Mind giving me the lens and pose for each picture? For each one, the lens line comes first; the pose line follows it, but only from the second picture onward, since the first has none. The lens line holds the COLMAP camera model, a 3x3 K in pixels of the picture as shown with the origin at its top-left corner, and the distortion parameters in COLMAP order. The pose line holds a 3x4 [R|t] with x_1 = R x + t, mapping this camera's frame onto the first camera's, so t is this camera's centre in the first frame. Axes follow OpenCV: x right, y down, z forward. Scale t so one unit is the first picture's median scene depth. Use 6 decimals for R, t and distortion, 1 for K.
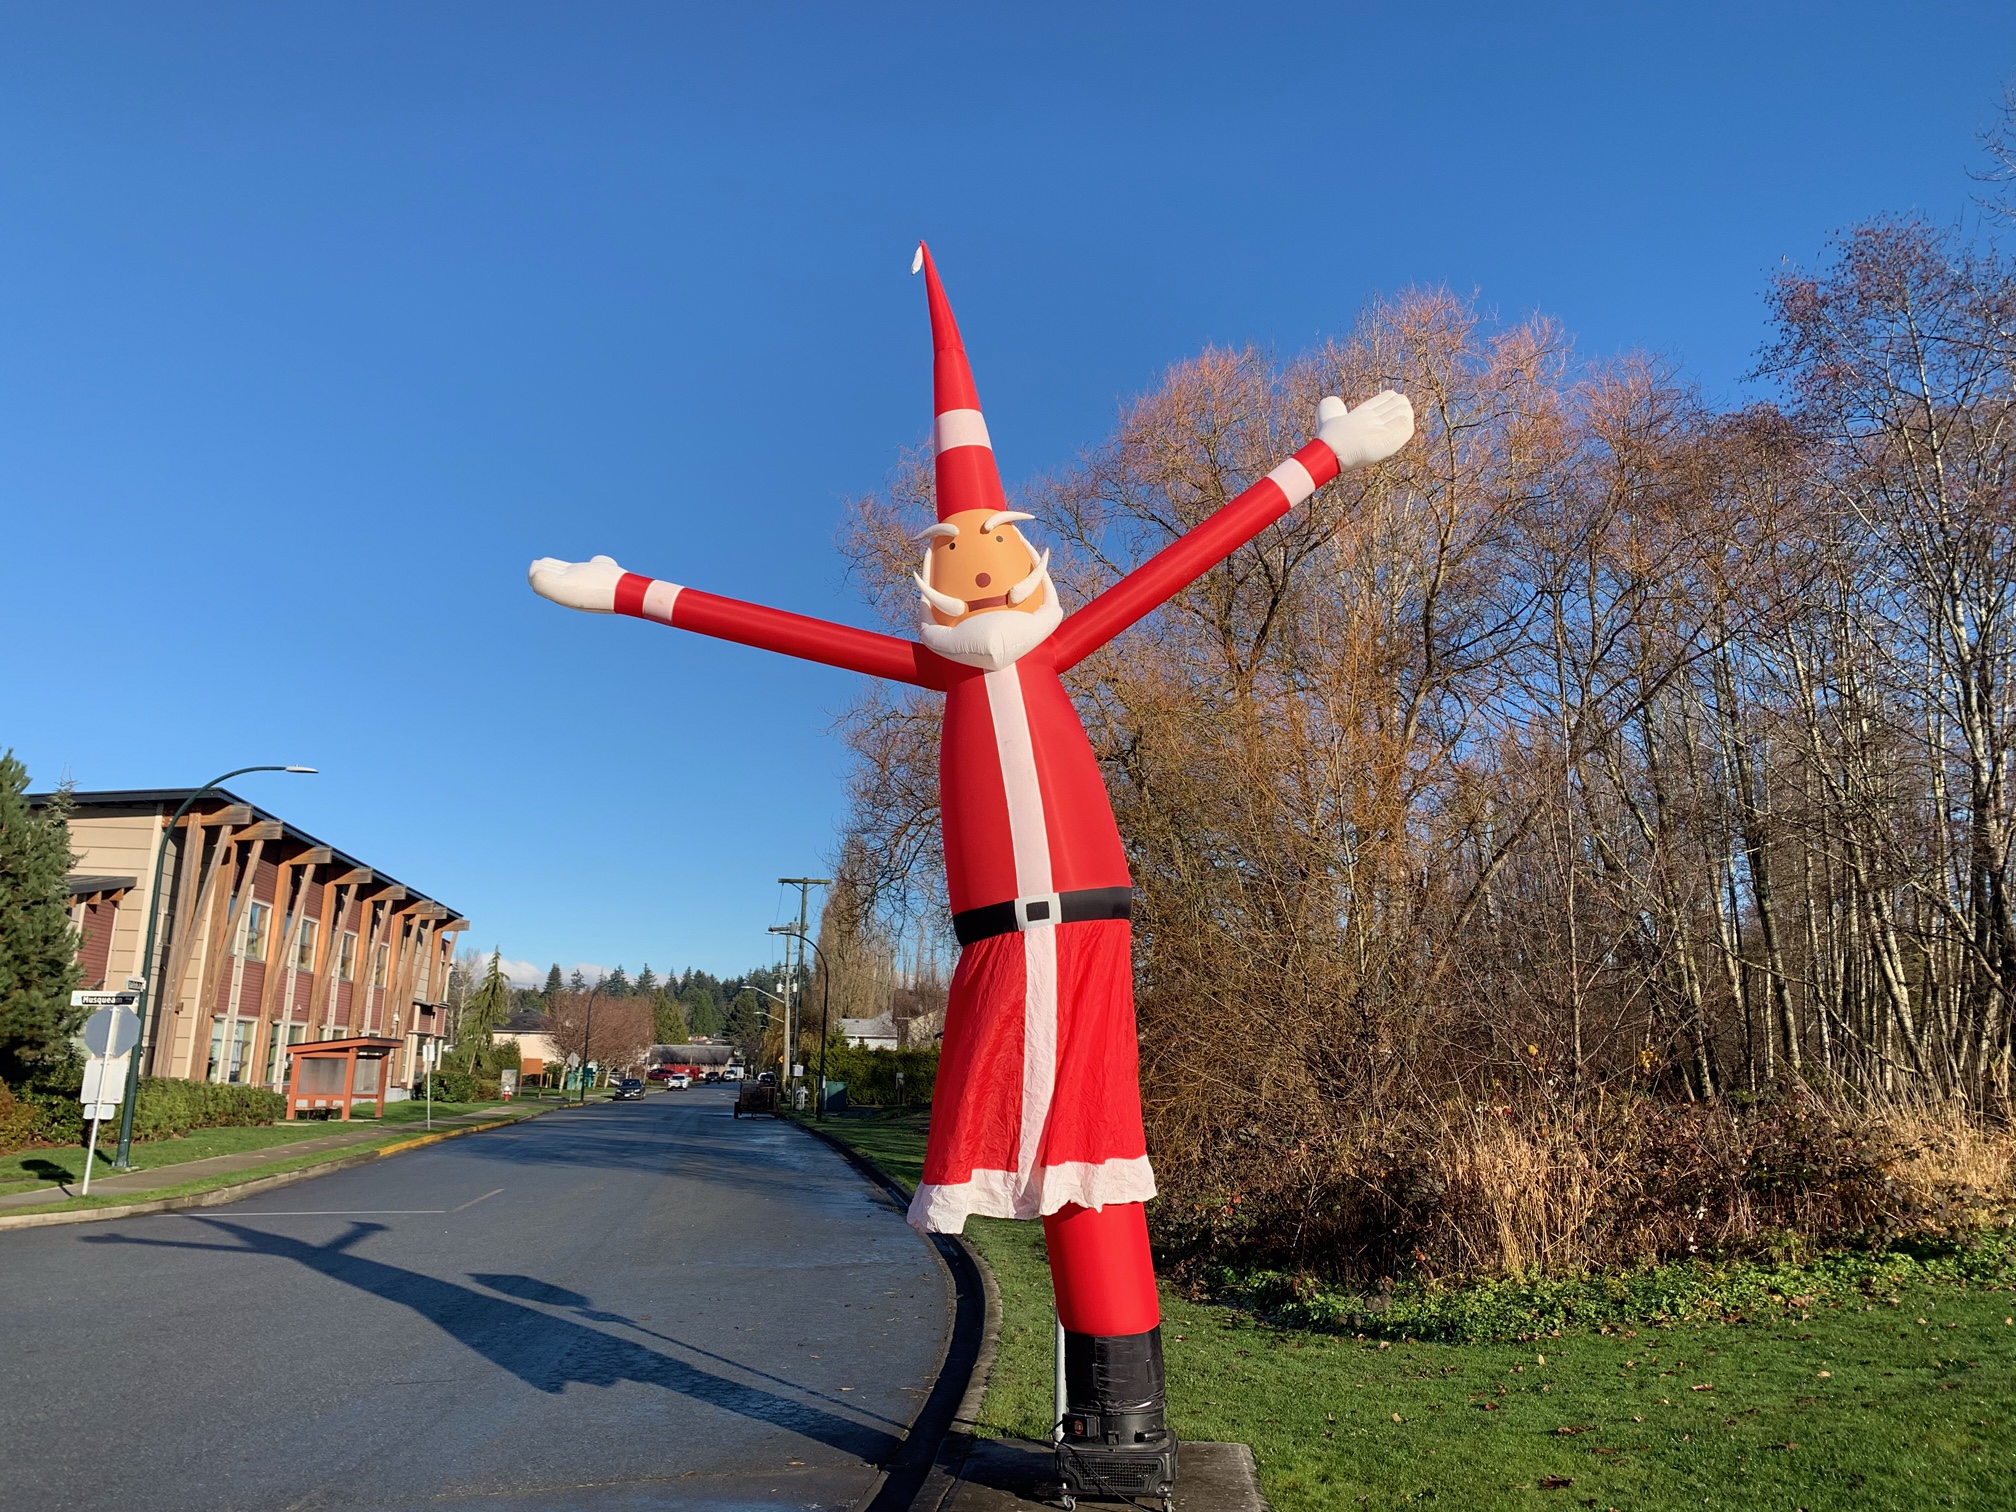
lens RADIAL K [[1483.6, 0, 1019.4], [0, 1483.6, 736.4], [0, 0, 1]] dist [0.018421, -0.016722]
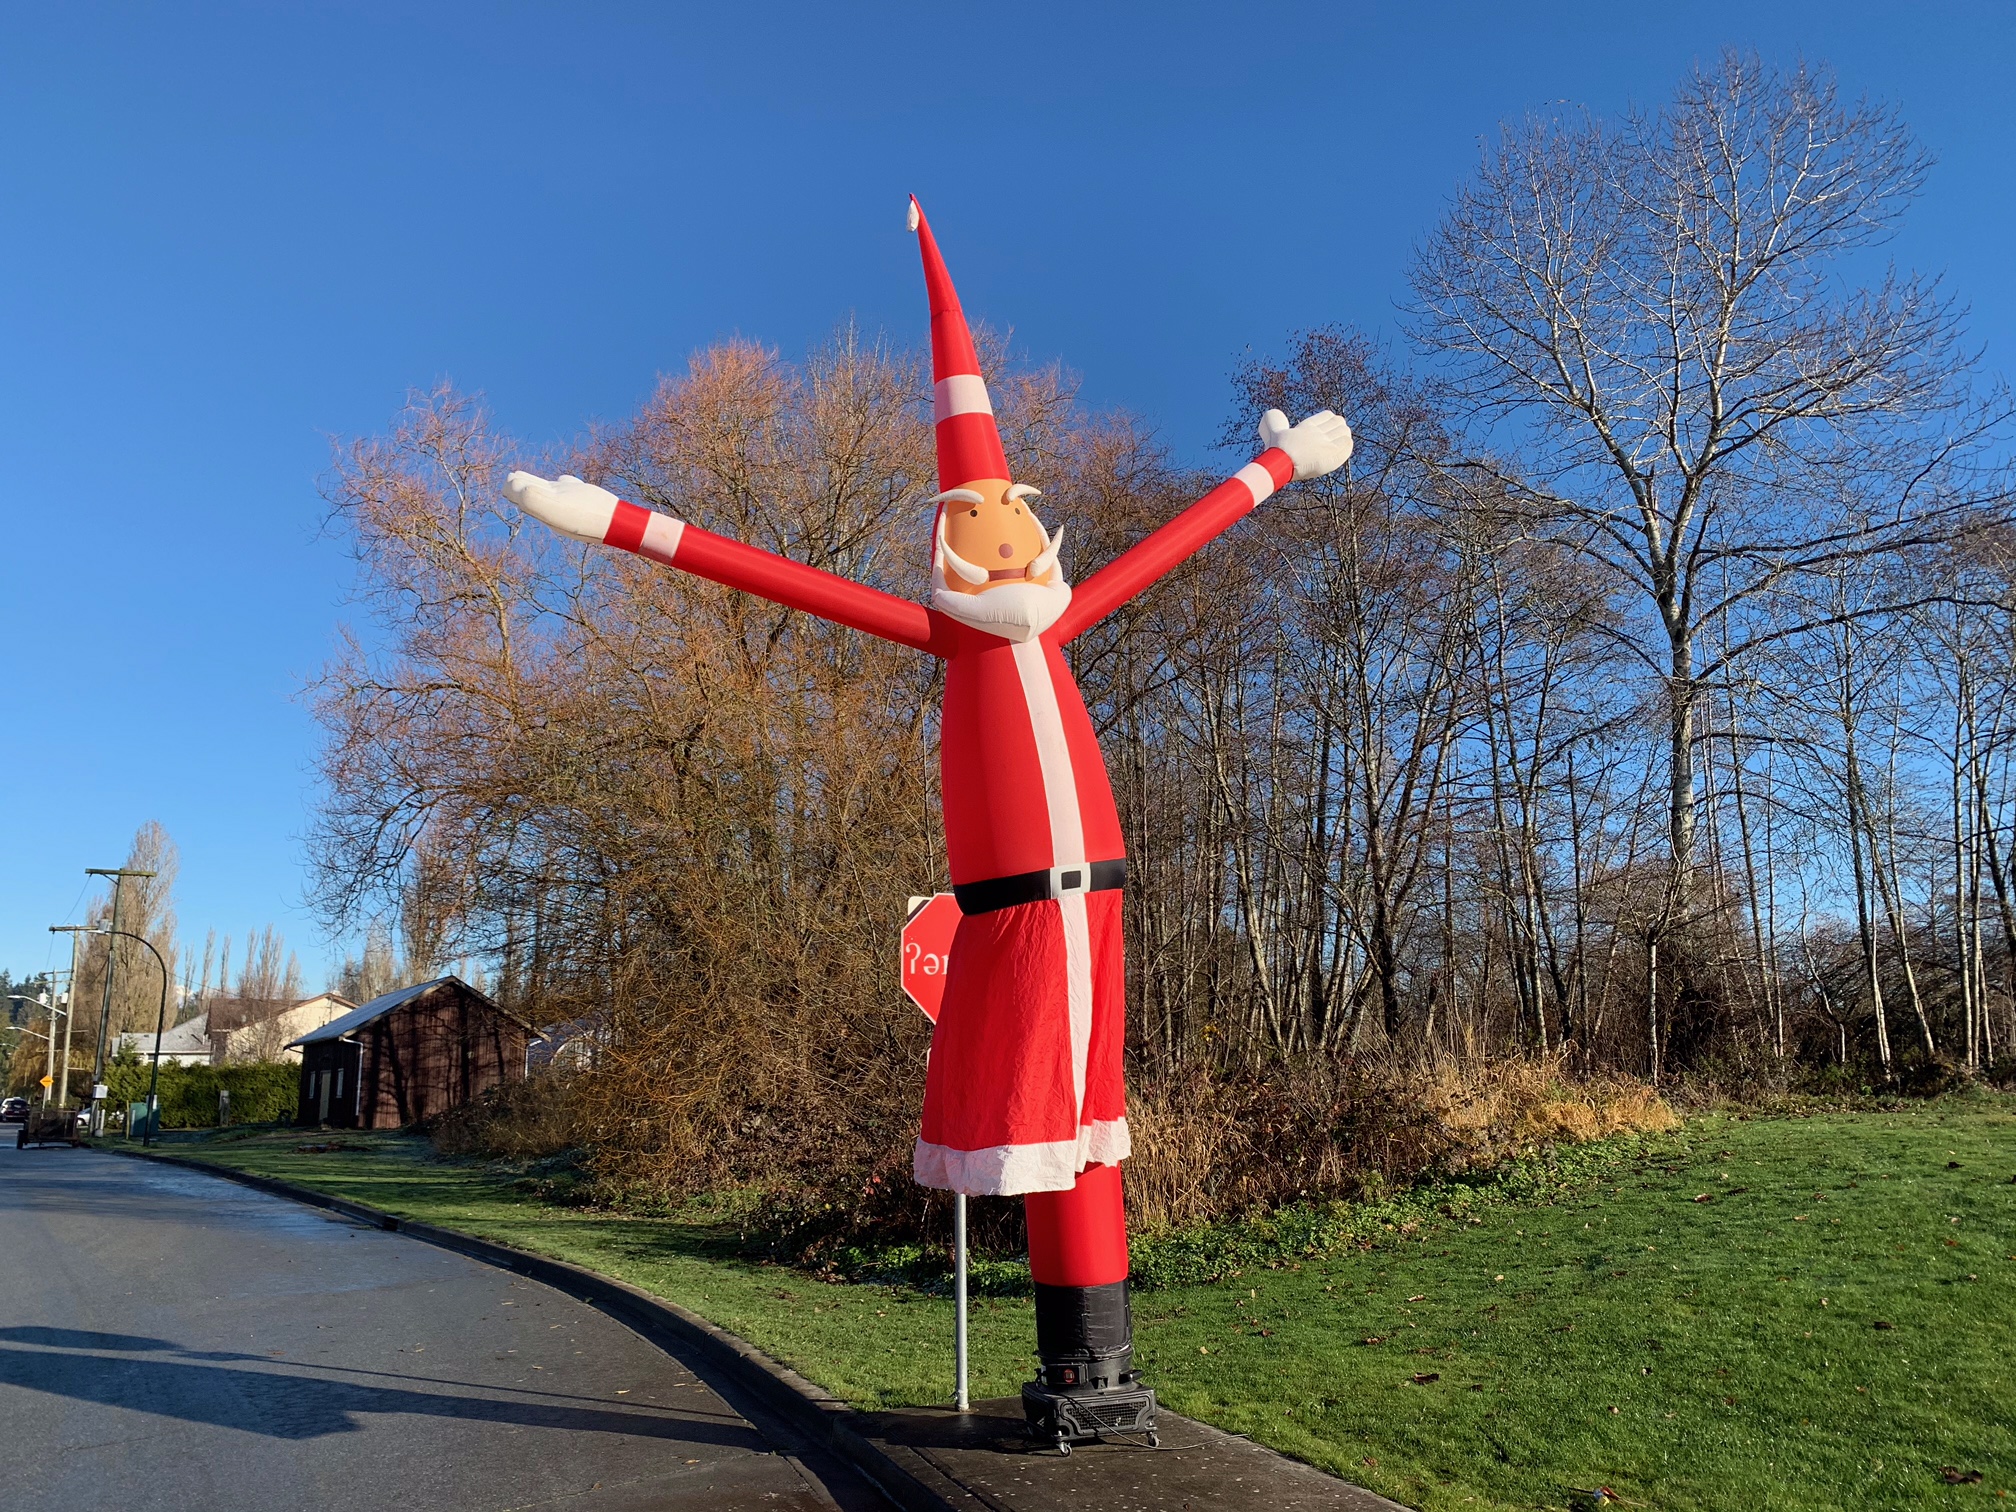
lens RADIAL K [[1483.6, 0, 1024.8], [0, 1483.6, 777.9], [0, 0, 1]] dist [0.018421, -0.016722]
pose [[0.921925, 0.041596, 0.385129, -0.382663], [-0.052367, 0.998474, 0.017517, 0.028812], [-0.383813, -0.036317, 0.922697, 0.065078]]
